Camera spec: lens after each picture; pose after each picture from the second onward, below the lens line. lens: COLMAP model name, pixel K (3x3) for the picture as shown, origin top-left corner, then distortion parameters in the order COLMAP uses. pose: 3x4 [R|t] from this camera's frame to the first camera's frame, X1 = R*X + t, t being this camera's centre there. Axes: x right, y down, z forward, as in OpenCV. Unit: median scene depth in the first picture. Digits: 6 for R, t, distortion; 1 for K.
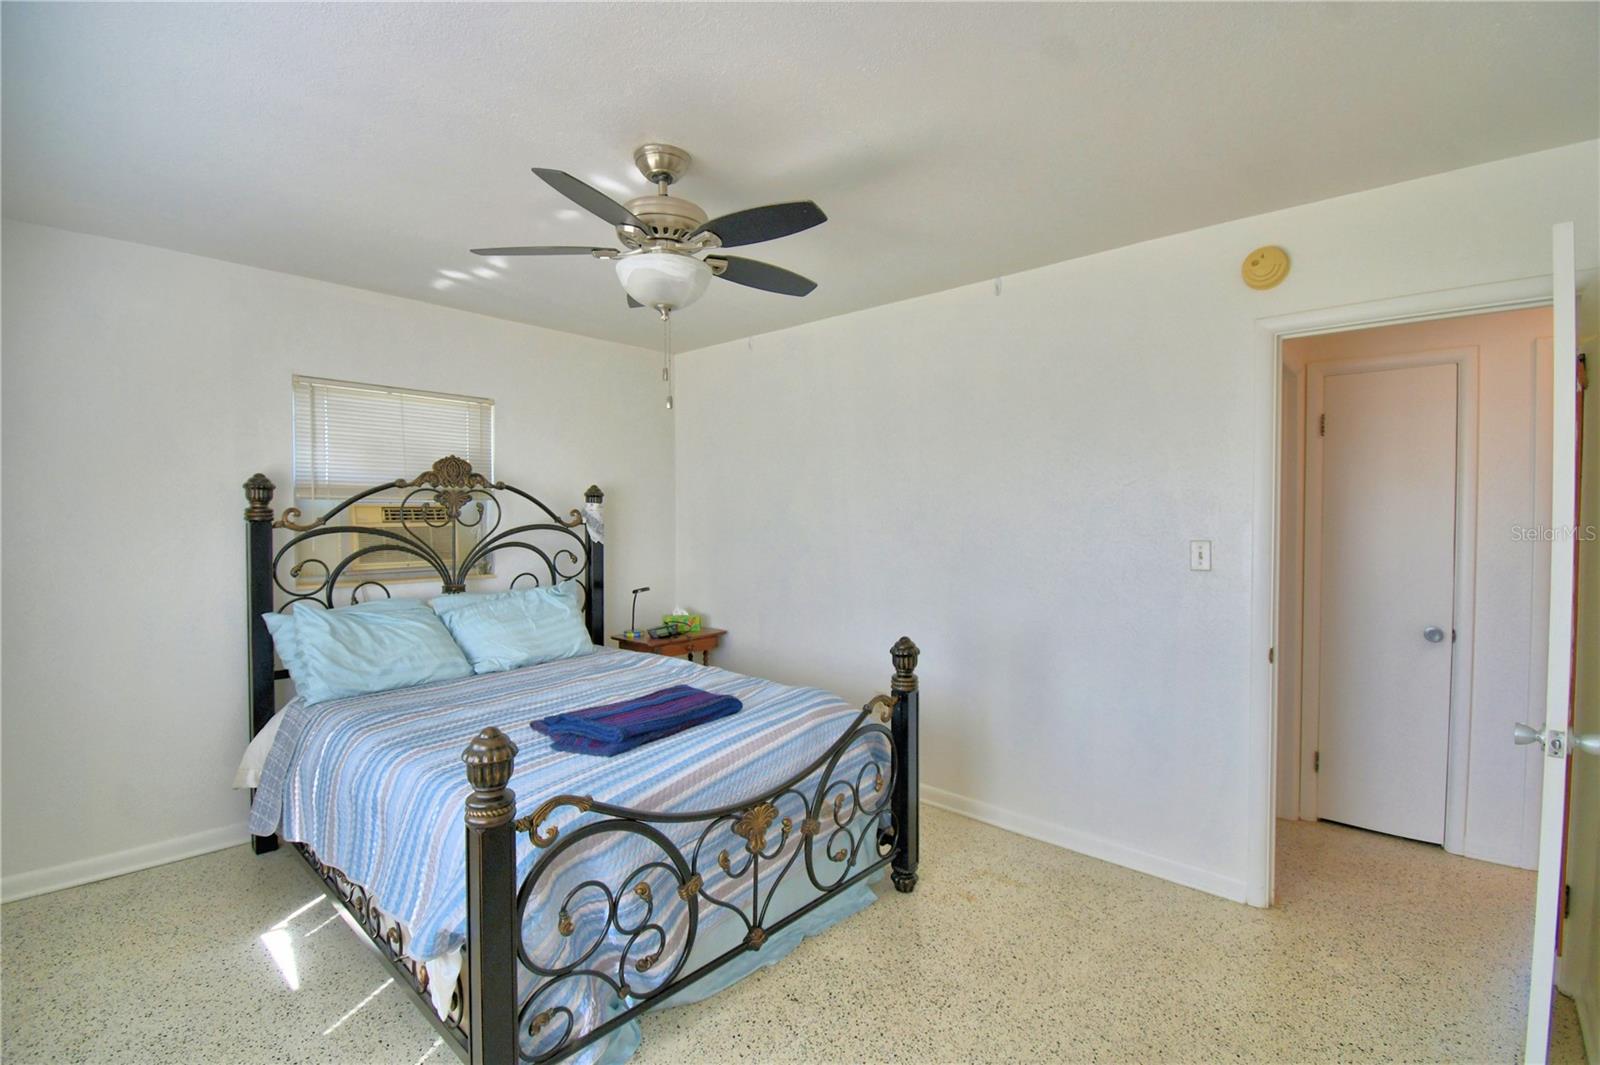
lens RADIAL K [[744.7, 0, 808.6], [0, 744.7, 534.4], [0, 0, 1]] dist [0.024155, -0.000543]
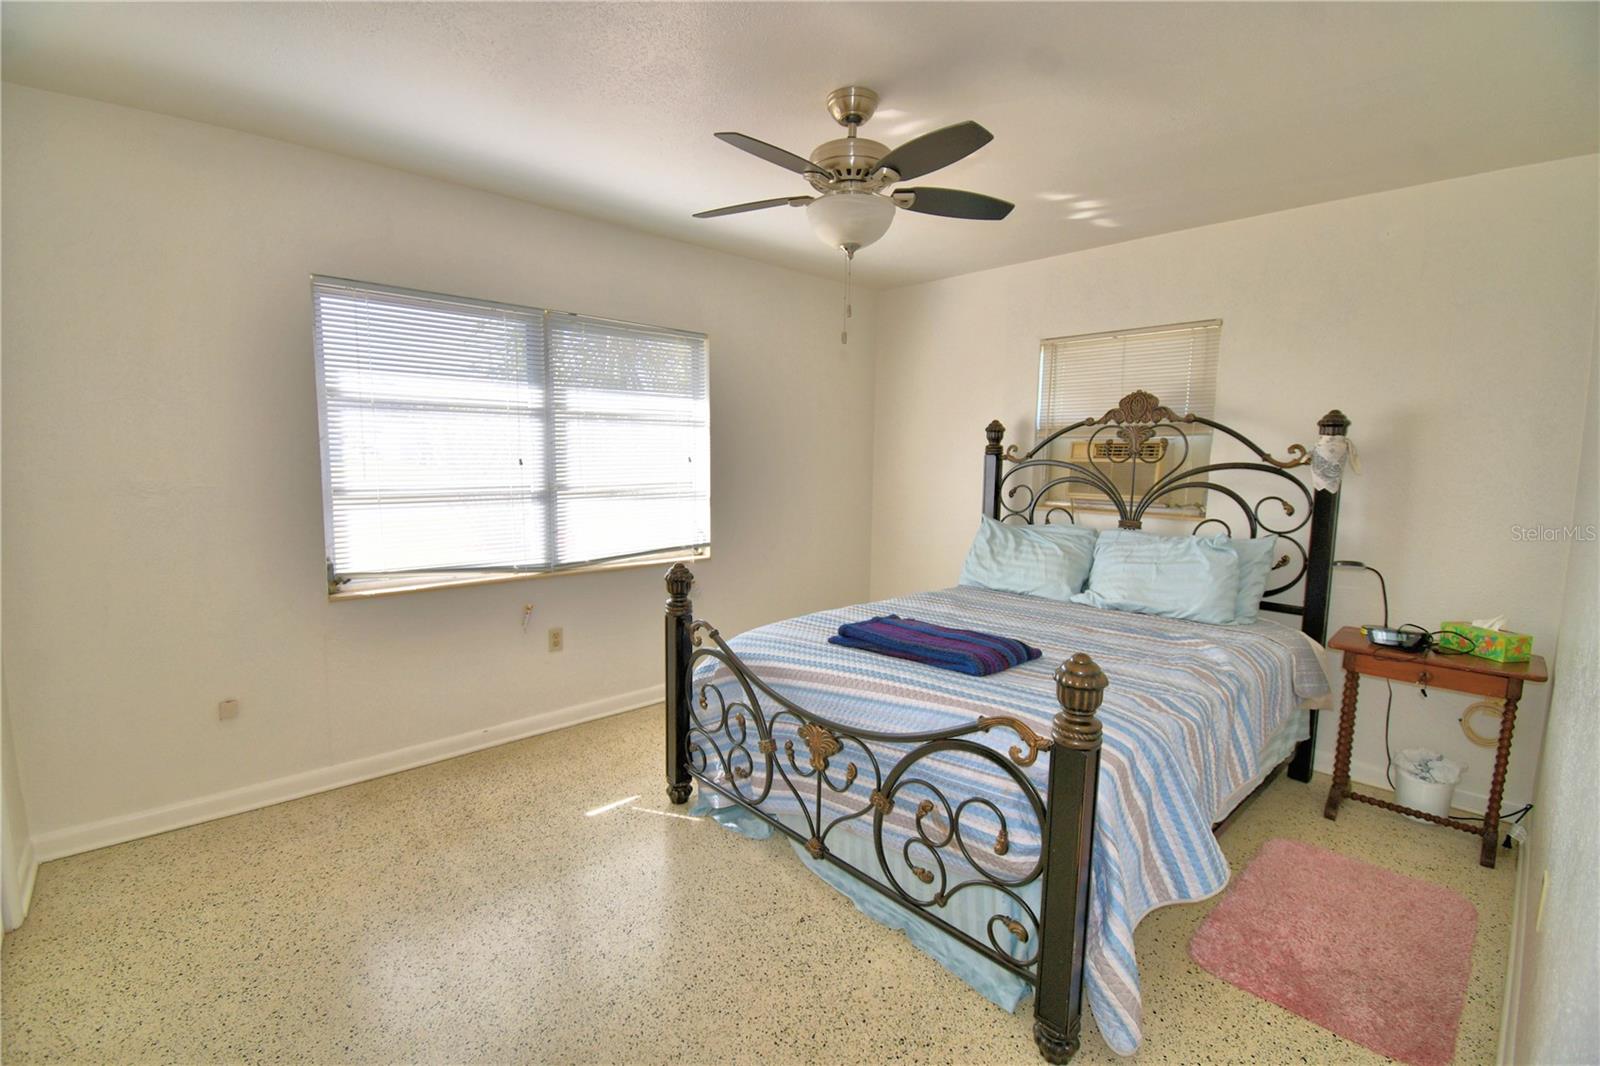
lens RADIAL K [[744.7, 0, 812.2], [0, 744.7, 545.6], [0, 0, 1]] dist [0.024155, -0.000543]
pose [[-0.124659, 0.119342, -0.984996, 0.639344], [-0.042628, 0.991179, 0.125486, -0.008491], [0.991284, 0.057632, -0.118472, 0.767617]]
